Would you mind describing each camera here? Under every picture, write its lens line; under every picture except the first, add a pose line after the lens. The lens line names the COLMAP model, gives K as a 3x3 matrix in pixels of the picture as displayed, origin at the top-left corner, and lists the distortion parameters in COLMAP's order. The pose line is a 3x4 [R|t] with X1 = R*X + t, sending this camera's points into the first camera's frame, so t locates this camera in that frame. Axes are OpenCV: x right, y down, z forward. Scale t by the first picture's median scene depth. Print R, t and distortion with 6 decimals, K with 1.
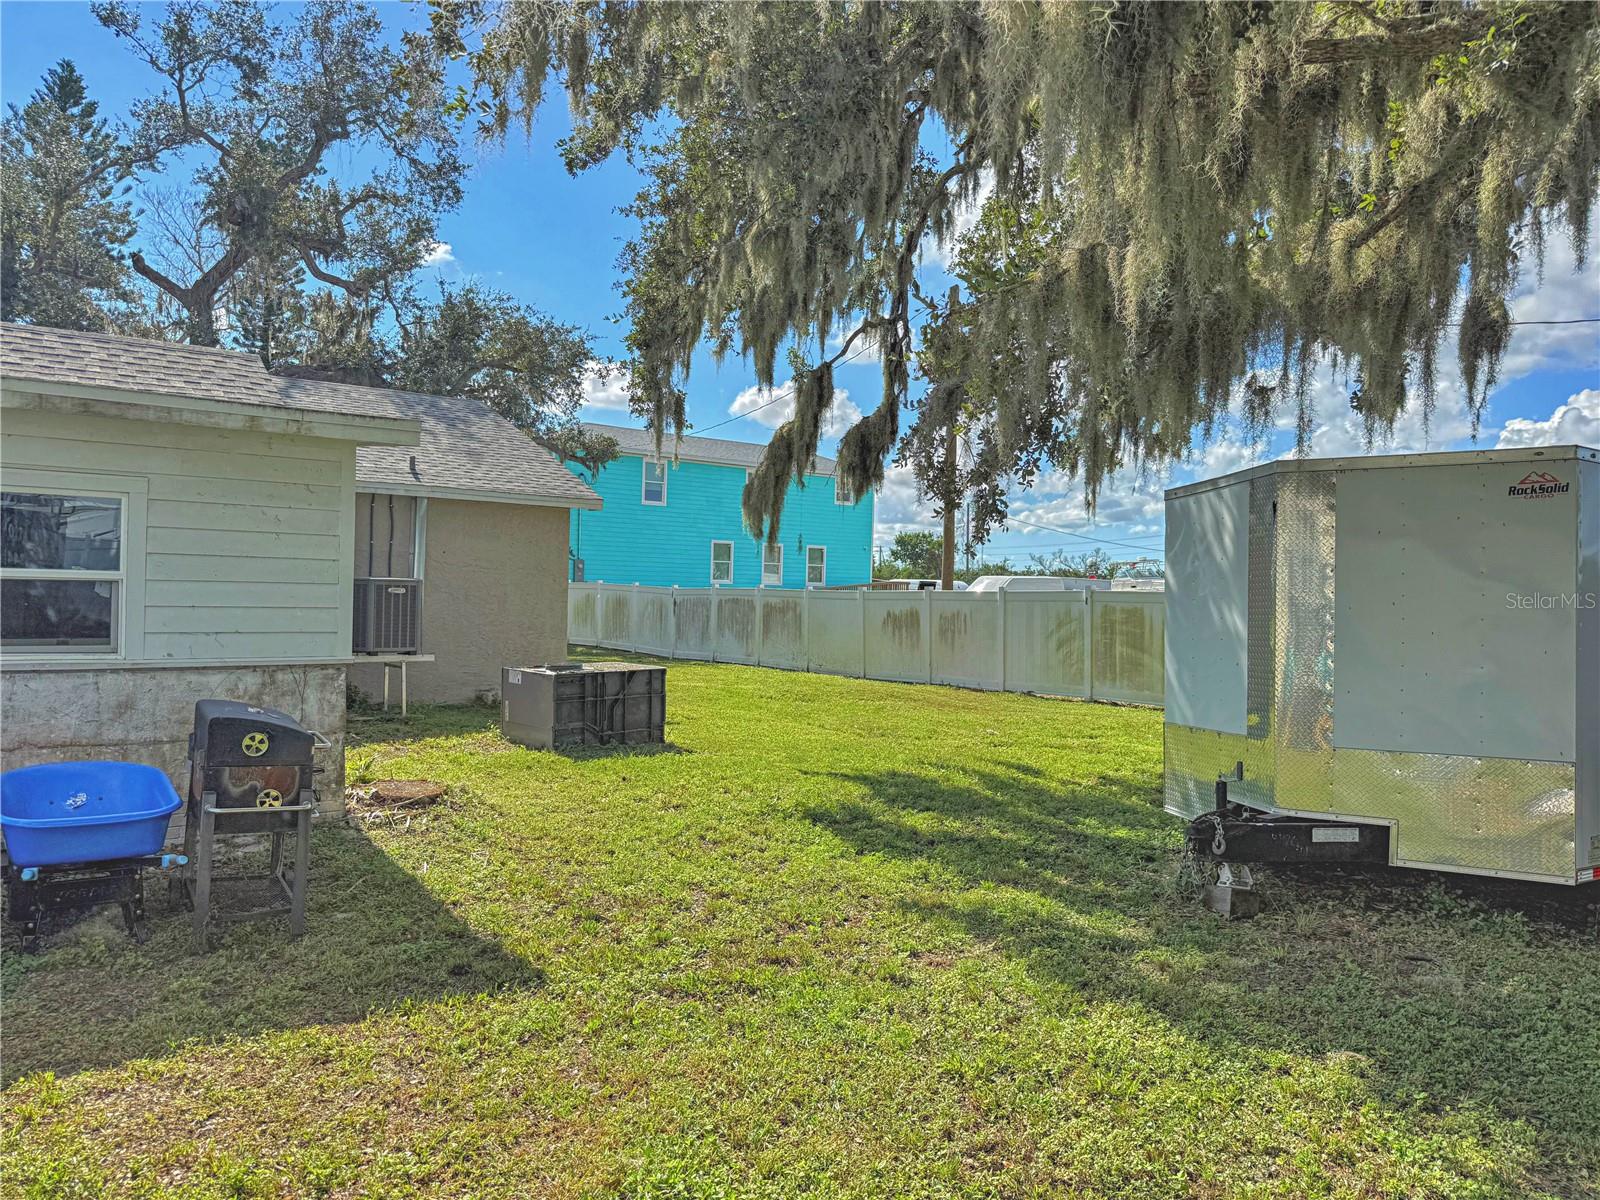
lens RADIAL K [[1147.6, 0, 824.3], [0, 1147.6, 599.0], [0, 0, 1]] dist [0.067670, -0.105741]
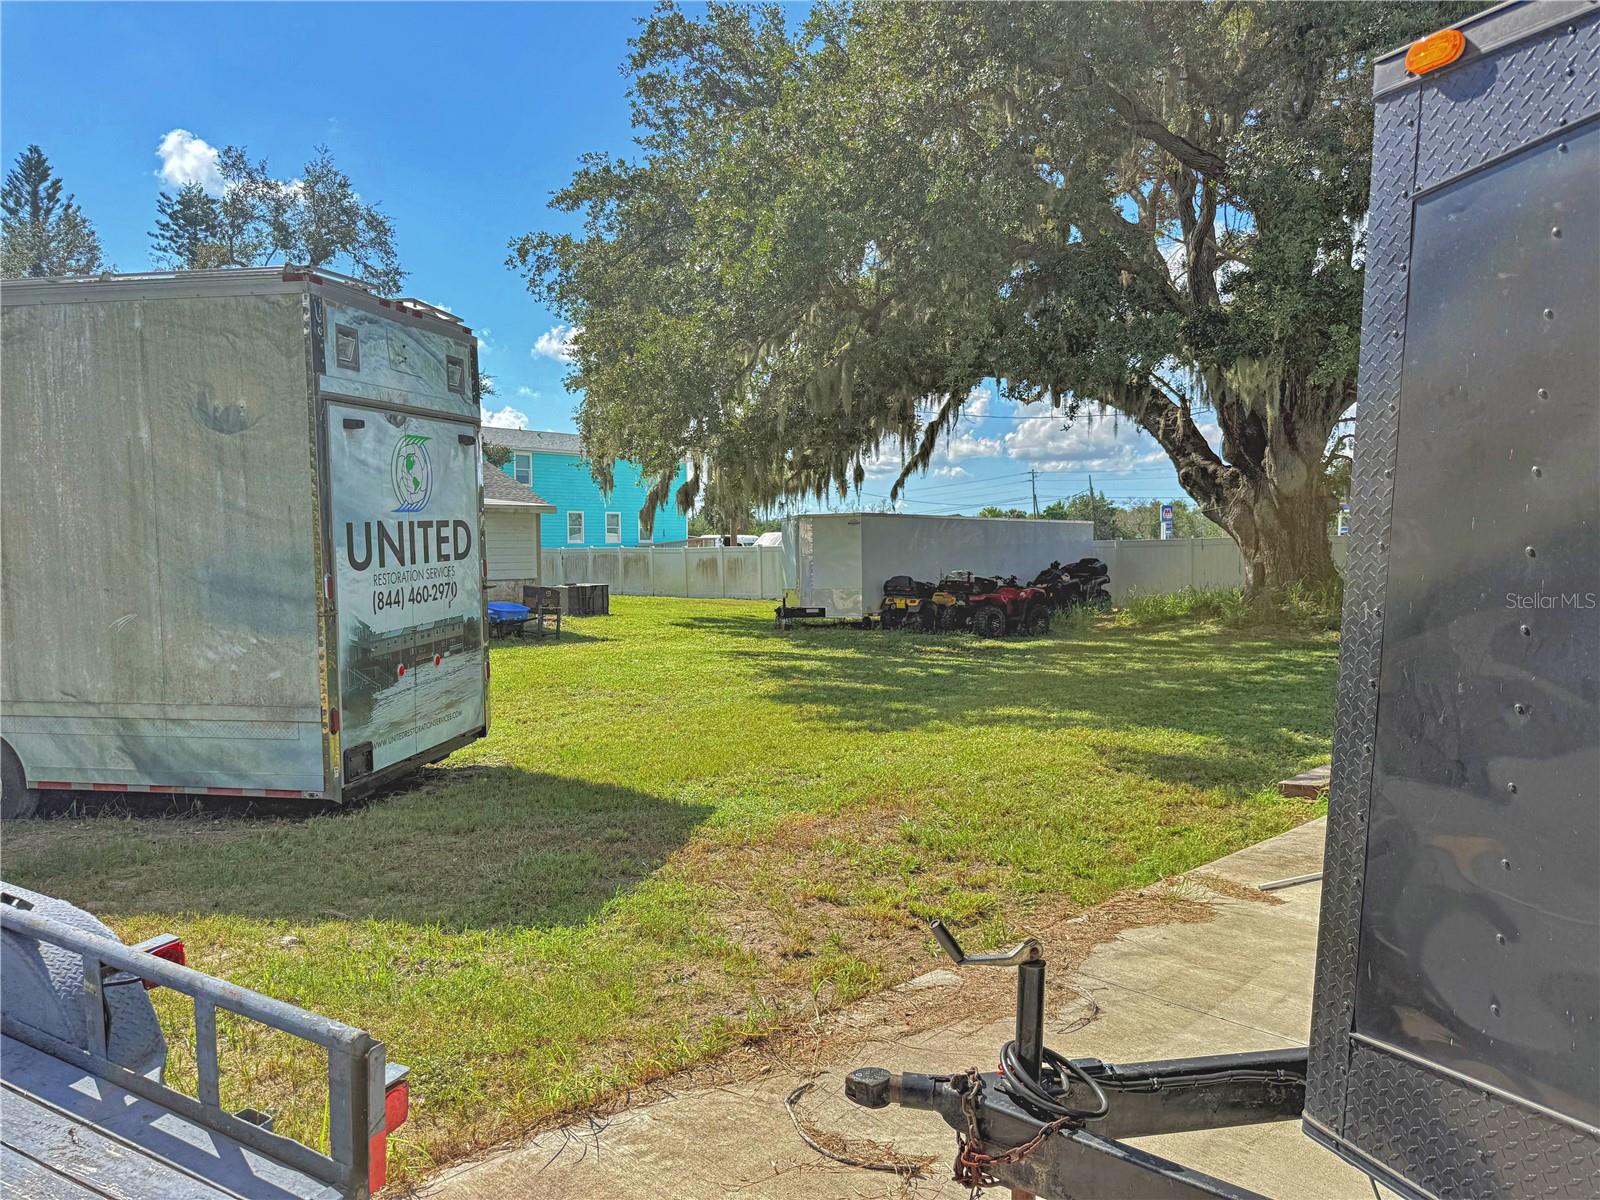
lens RADIAL K [[1147.6, 0, 824.3], [0, 1147.6, 599.0], [0, 0, 1]] dist [0.067670, -0.105741]
pose [[0.986406, -0.037494, 0.159992, -0.078923], [0.030240, 0.998412, 0.047537, -0.011966], [-0.161520, -0.042053, 0.985973, -1.553412]]
